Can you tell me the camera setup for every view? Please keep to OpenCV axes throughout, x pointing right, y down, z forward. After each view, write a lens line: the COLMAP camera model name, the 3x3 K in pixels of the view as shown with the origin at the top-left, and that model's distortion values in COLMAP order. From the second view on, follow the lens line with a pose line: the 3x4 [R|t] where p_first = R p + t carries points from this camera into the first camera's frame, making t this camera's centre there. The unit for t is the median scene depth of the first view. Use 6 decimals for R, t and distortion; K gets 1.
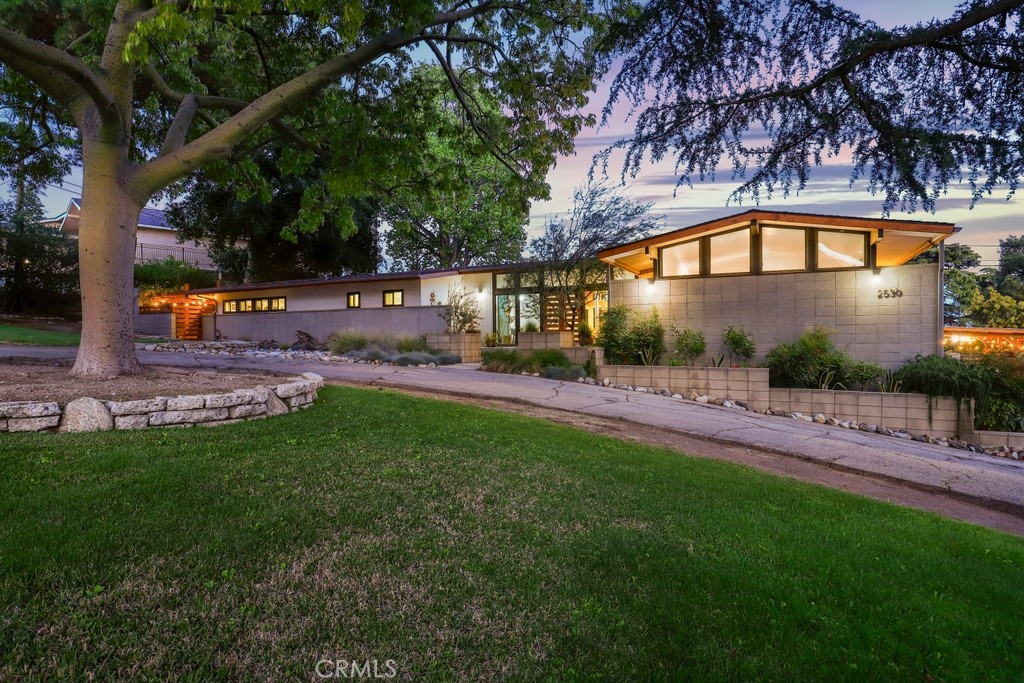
lens RADIAL K [[580.8, 0, 512.0], [0, 580.8, 341.5], [0, 0, 1]] dist [-0.001291, -0.000129]
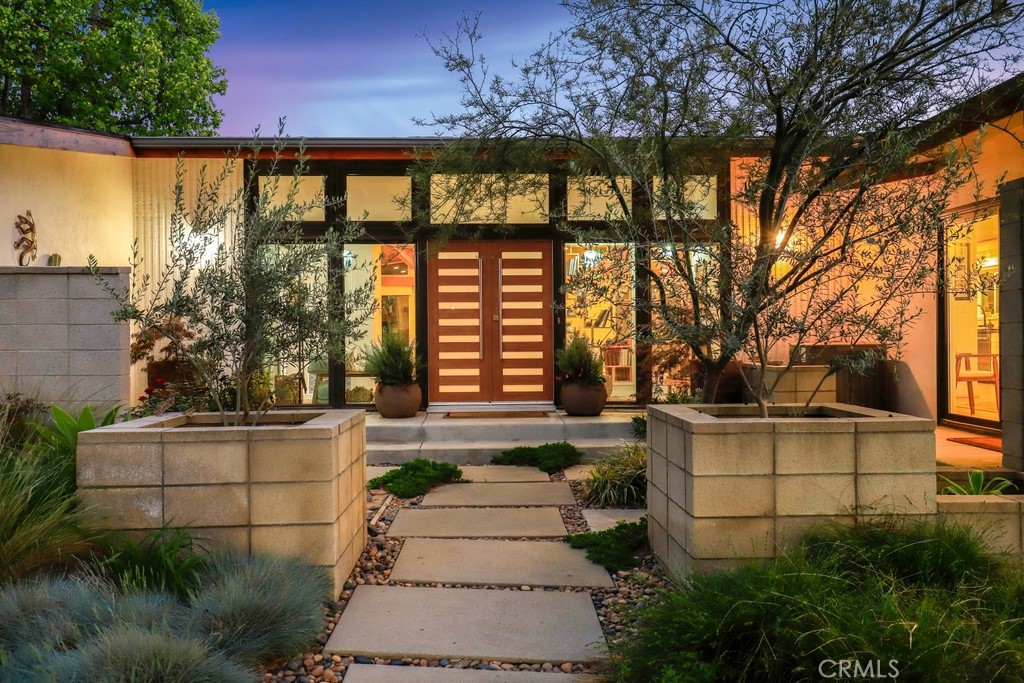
lens RADIAL K [[829.2, 0, 512.0], [0, 829.2, 341.5], [0, 0, 1]] dist [0.007047, 0.004532]
pose [[0.881631, -0.002432, 0.471932, -0.124625], [0.002355, 0.999997, 0.000754, -0.031335], [-0.471933, 0.000447, 0.881634, 0.609449]]
